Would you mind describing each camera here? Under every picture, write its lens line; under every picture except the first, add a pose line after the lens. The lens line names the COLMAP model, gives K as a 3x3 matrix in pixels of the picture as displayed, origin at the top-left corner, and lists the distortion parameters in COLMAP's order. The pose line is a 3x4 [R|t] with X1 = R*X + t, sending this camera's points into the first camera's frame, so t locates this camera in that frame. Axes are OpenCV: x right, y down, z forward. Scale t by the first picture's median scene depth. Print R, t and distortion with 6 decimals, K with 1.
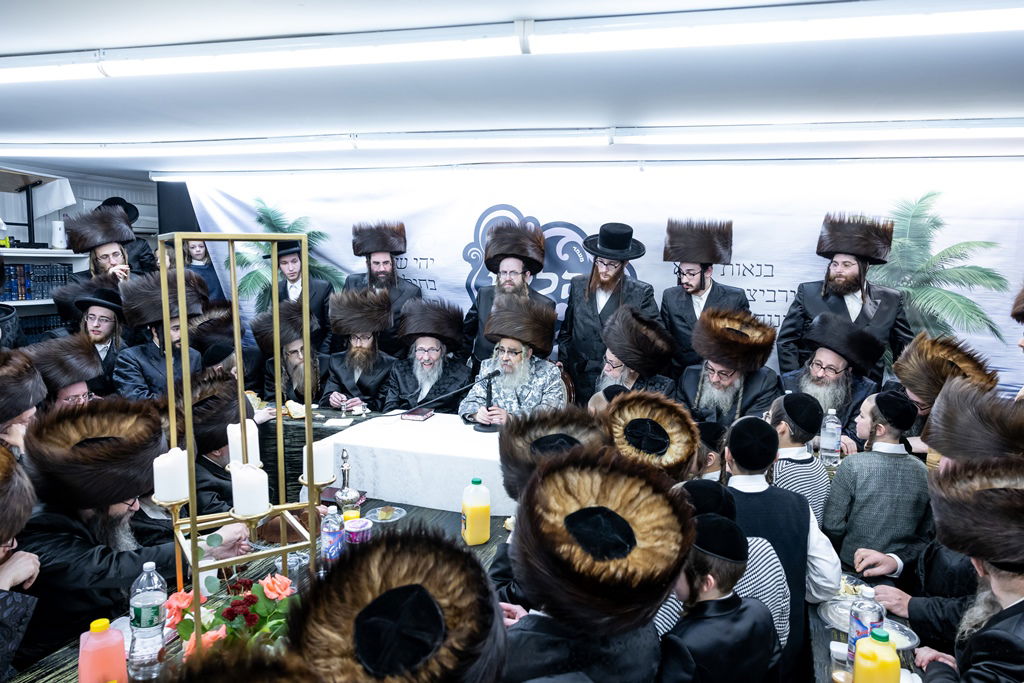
lens RADIAL K [[725.9, 0, 490.3], [0, 725.9, 330.5], [0, 0, 1]] dist [-0.007658, 0.007229]
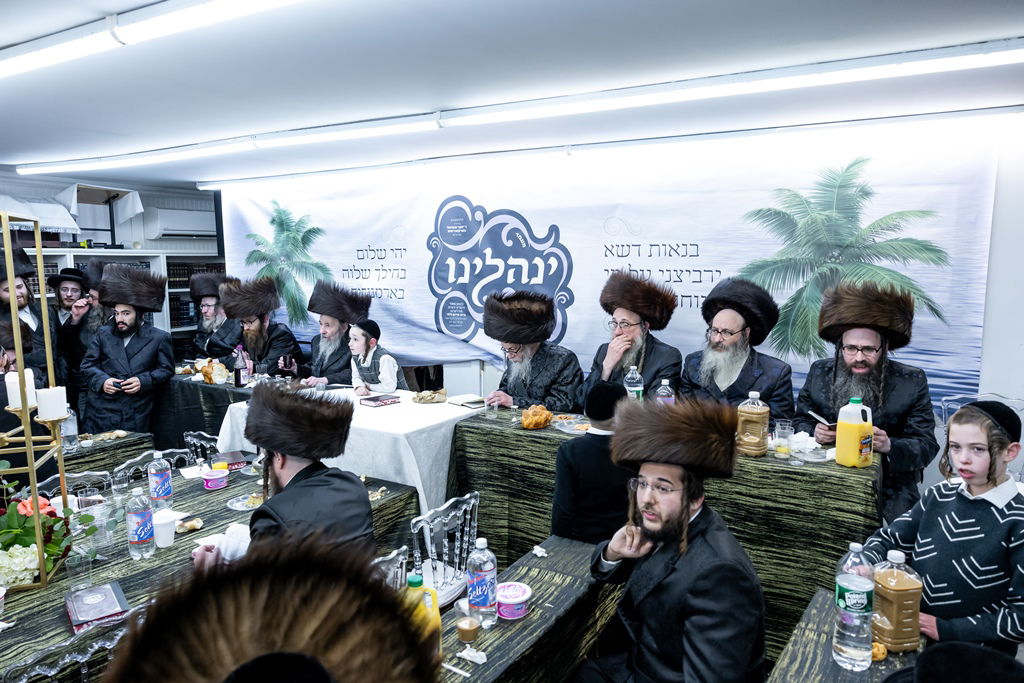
lens RADIAL K [[675.4, 0, 505.5], [0, 675.4, 336.1], [0, 0, 1]] dist [0.001594, -0.001875]
pose [[0.970150, 0.004662, -0.242460, 0.375270], [-0.001026, 0.999885, 0.015120, 0.020085], [0.242503, -0.014420, 0.970044, 0.059110]]
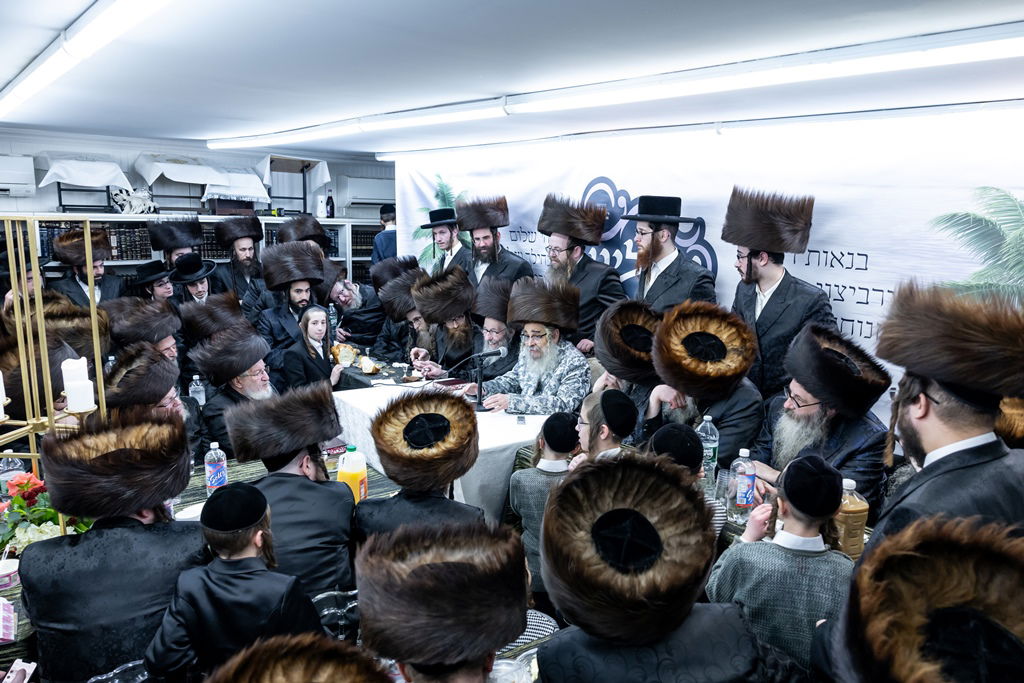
lens RADIAL K [[725.9, 0, 536.8], [0, 725.9, 336.3], [0, 0, 1]] dist [-0.007658, 0.007229]
pose [[0.832923, 0.101352, -0.544028, 0.542488], [-0.069849, 0.994477, 0.078331, -0.043076], [0.548963, -0.027244, 0.835403, 0.196651]]
